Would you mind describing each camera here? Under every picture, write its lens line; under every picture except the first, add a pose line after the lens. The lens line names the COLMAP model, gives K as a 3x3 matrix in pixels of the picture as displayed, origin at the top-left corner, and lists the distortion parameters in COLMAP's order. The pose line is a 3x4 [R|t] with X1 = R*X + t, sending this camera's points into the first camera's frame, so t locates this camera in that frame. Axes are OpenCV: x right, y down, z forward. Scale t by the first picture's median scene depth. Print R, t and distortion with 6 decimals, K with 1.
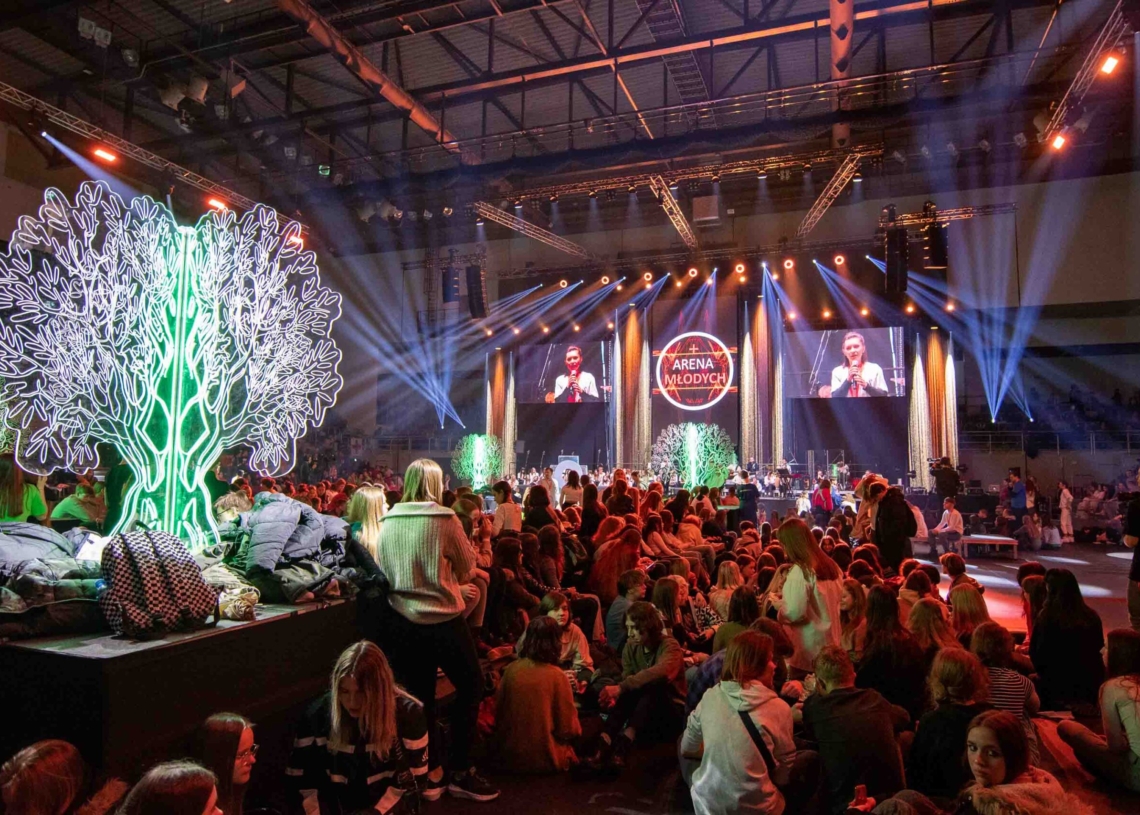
lens RADIAL K [[744.6, 0, 570.0], [0, 744.6, 407.5], [0, 0, 1]] dist [-0.016323, 0.002376]
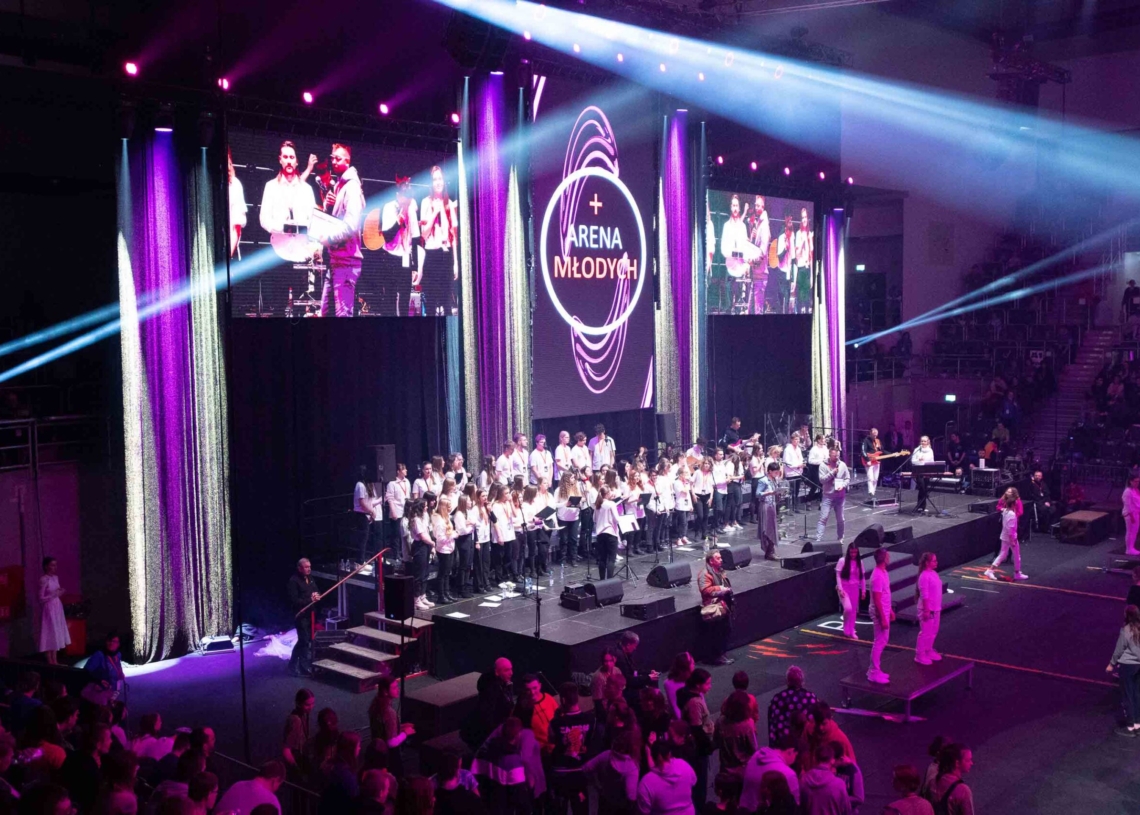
lens RADIAL K [[1229.8, 0, 570.0], [0, 1229.8, 407.5], [0, 0, 1]] dist [0.005998, 0.015210]
pose [[0.359962, -0.096076, 0.928007, -0.585361], [-0.077175, 0.988208, 0.132244, -0.053433], [-0.929770, -0.119222, 0.348302, 0.727455]]
